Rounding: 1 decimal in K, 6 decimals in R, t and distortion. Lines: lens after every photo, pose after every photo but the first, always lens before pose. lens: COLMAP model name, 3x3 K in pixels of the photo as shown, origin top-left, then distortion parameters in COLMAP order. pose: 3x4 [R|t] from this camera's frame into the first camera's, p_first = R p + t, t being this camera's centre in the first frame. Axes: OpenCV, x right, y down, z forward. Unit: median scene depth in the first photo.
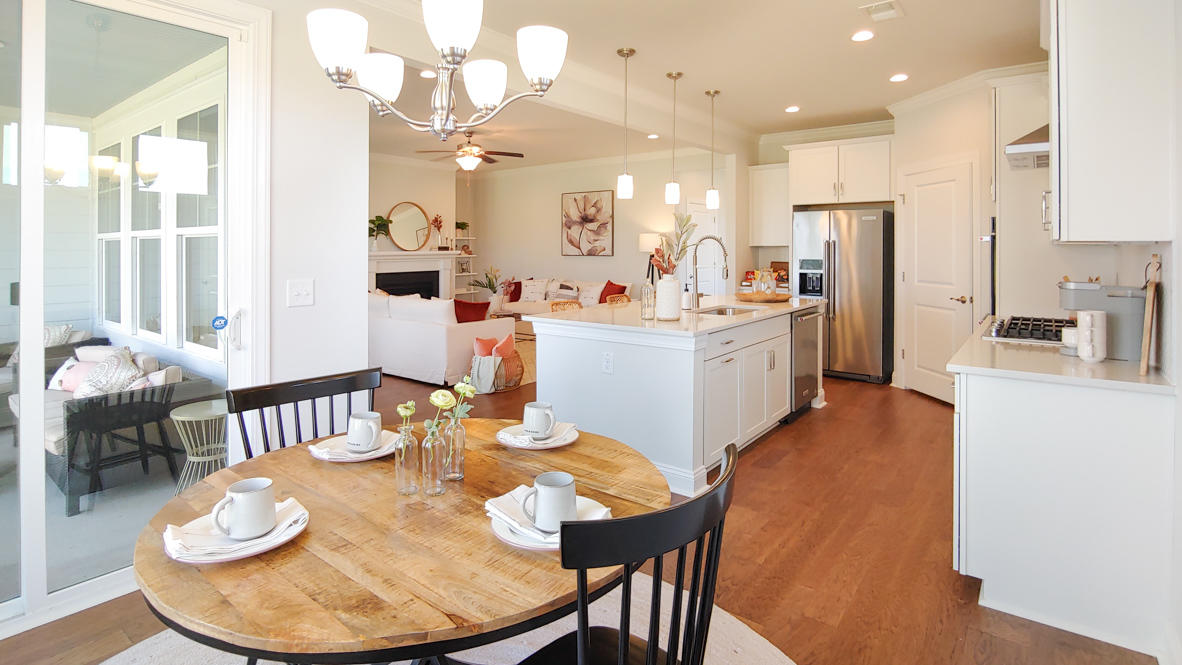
lens RADIAL K [[601.1, 0, 577.7], [0, 601.1, 226.3], [0, 0, 1]] dist [-0.016012, -0.000098]
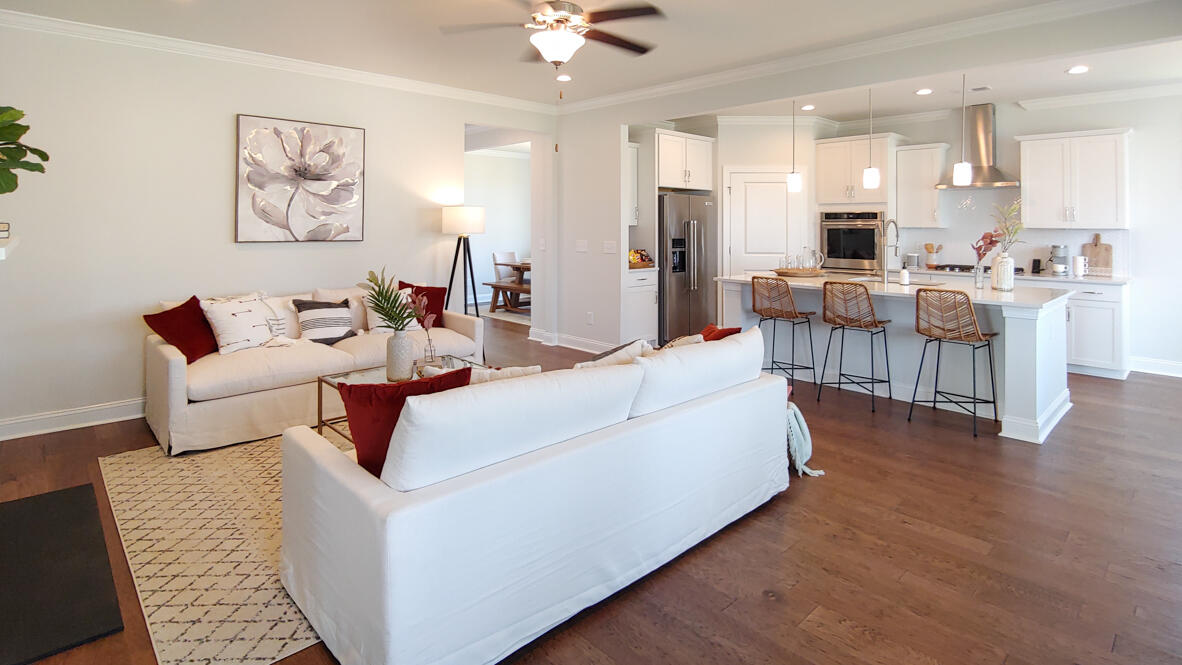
lens RADIAL K [[601.1, 0, 577.7], [0, 601.1, 226.3], [0, 0, 1]] dist [-0.016012, -0.000098]
pose [[0.147387, 0.000099, 0.989079, -0.716761], [-0.040061, 0.999180, 0.005869, 0.033948], [-0.988267, -0.040488, 0.147270, 1.024510]]
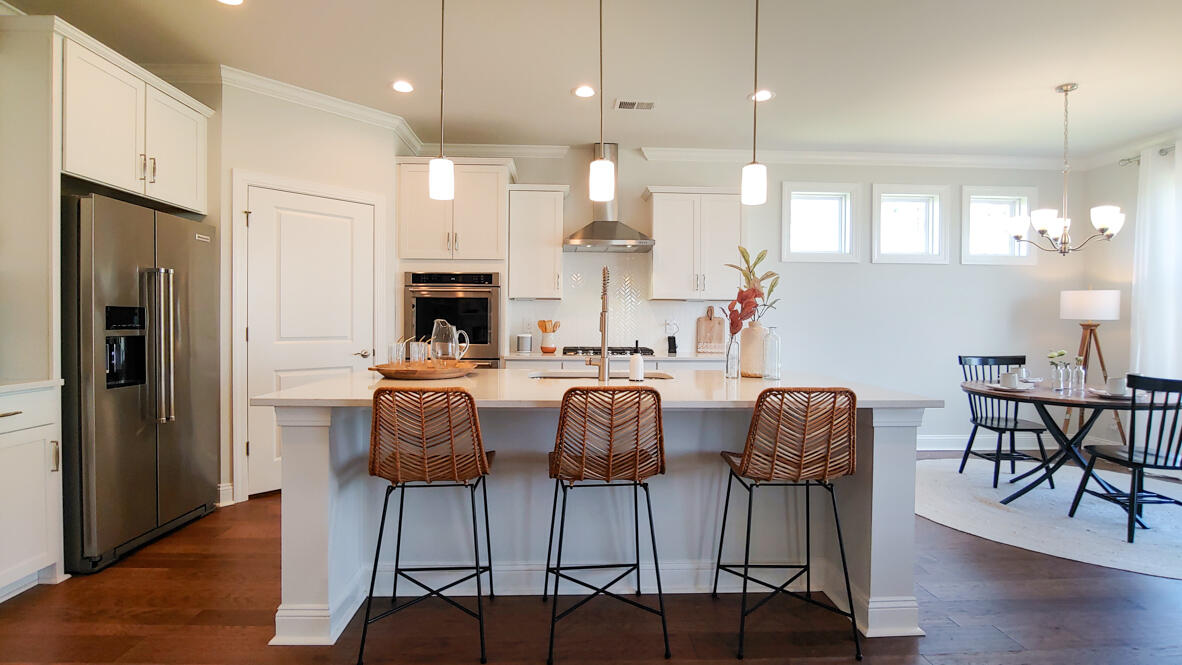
lens RADIAL K [[566.2, 0, 591.0], [0, 566.2, 332.5], [0, 0, 1]] dist [-0.018962, -0.000424]
pose [[-0.663109, -0.016966, 0.748331, -0.167031], [-0.031796, 0.999479, -0.005515, 0.065999], [-0.747848, -0.027451, -0.663303, 1.019068]]
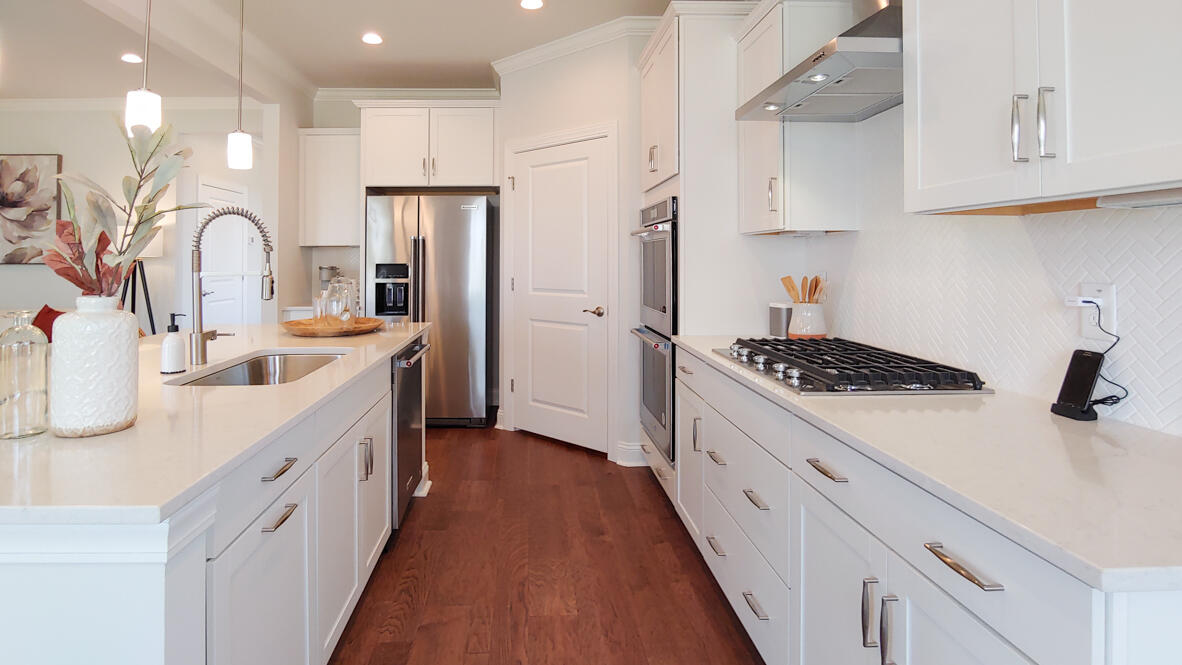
lens RADIAL K [[576.6, 0, 540.2], [0, 576.6, 256.8], [0, 0, 1]] dist [-0.025841, -0.000371]
pose [[0.759768, 0.002268, 0.650191, 0.082527], [-0.020896, 0.999563, 0.020932, 0.029493], [-0.649859, -0.029490, 0.759483, 0.374381]]
